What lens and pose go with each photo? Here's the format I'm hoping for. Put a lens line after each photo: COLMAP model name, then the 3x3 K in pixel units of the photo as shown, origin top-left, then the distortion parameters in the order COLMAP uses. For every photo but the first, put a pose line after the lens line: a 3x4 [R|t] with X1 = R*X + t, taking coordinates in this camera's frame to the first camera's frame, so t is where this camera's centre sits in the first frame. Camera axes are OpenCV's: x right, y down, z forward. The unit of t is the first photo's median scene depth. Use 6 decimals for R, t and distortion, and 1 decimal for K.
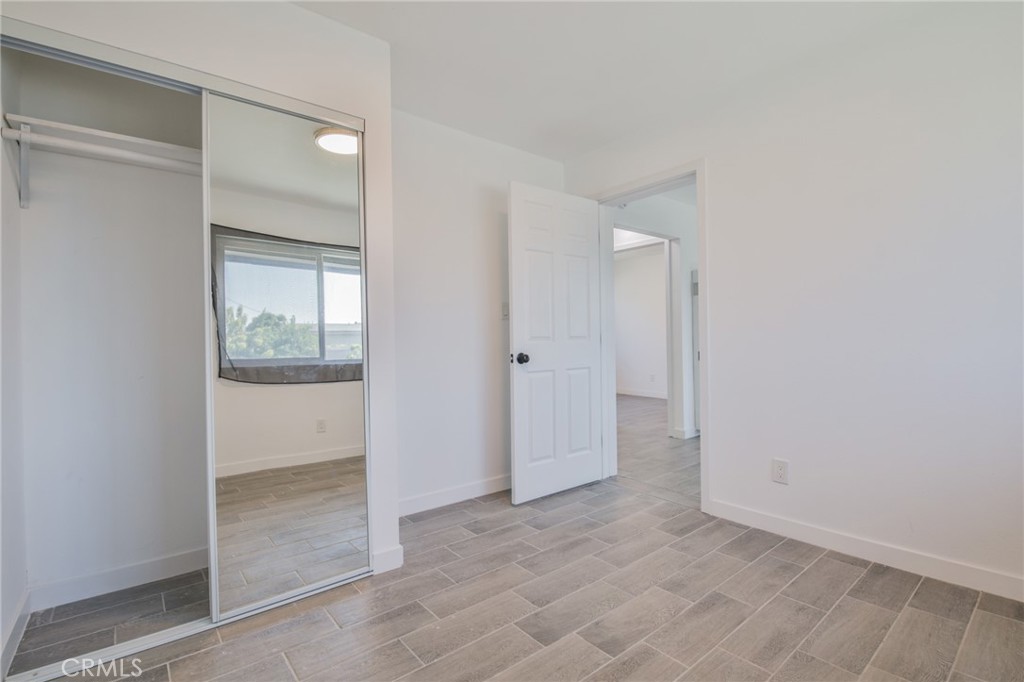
lens RADIAL K [[469.3, 0, 514.6], [0, 469.3, 336.0], [0, 0, 1]] dist [-0.002343, -0.011093]
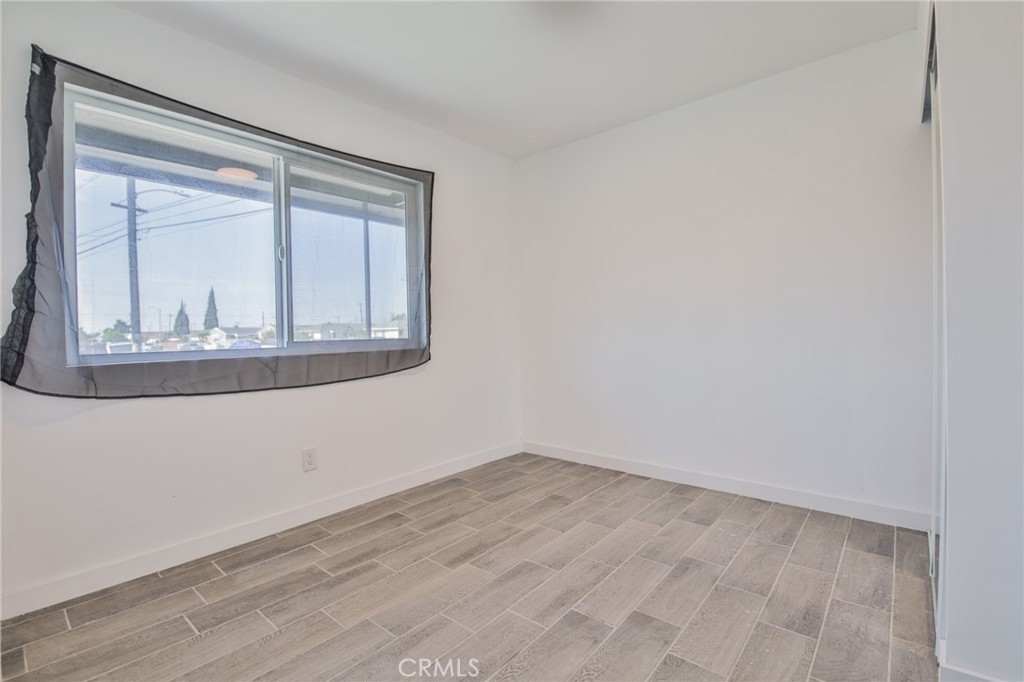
lens RADIAL K [[469.3, 0, 514.6], [0, 469.3, 336.0], [0, 0, 1]] dist [-0.002343, -0.011093]
pose [[-0.983388, 0.036644, -0.177778, 0.475797], [0.037617, 0.999290, -0.002104, 0.026847], [0.177574, -0.008757, -0.984068, 1.895175]]
